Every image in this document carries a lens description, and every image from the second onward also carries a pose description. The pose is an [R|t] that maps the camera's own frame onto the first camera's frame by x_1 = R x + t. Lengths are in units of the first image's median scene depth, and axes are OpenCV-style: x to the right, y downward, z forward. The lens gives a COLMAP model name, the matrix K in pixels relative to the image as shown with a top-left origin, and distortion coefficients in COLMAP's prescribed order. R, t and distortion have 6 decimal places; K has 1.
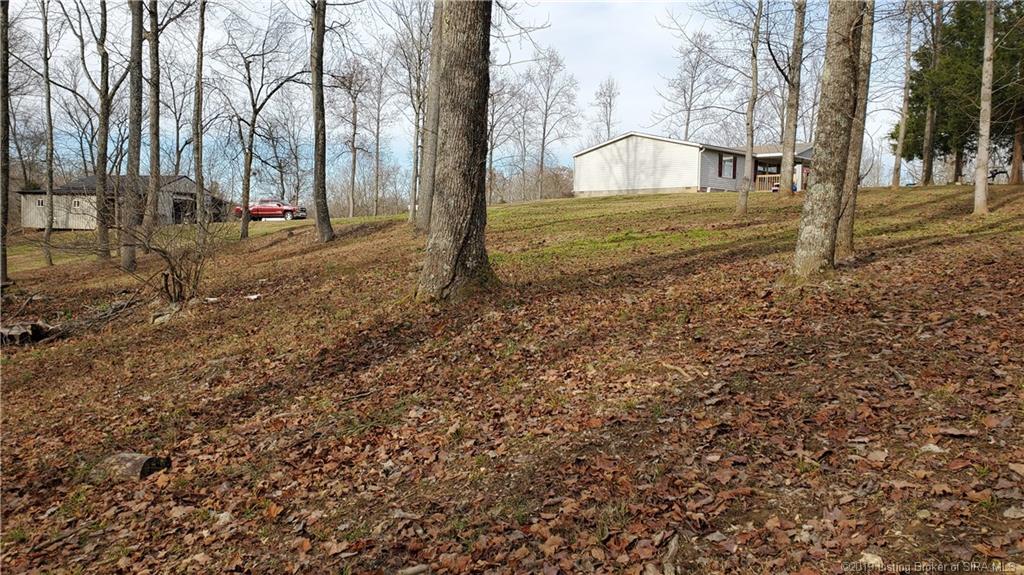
lens RADIAL K [[741.3, 0, 512.0], [0, 741.3, 287.5], [0, 0, 1]] dist [0.029214, -0.003864]
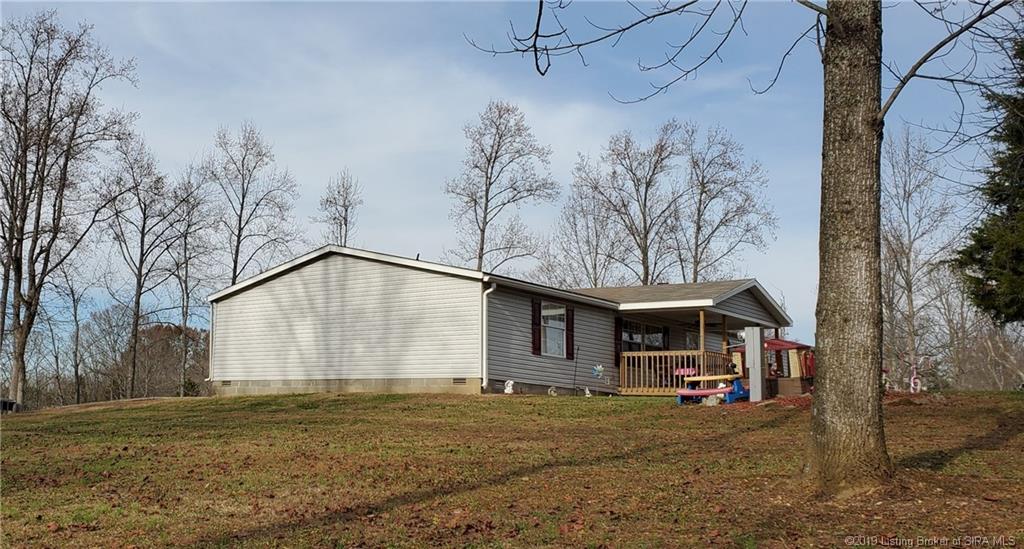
lens RADIAL K [[937.2, 0, 512.0], [0, 937.2, 274.5], [0, 0, 1]] dist [-0.009532, -0.002988]
pose [[0.971227, 0.039432, 0.234868, 0.134472], [0.014559, 0.974522, -0.223818, -0.071408], [-0.237710, 0.220798, 0.945908, 0.473698]]
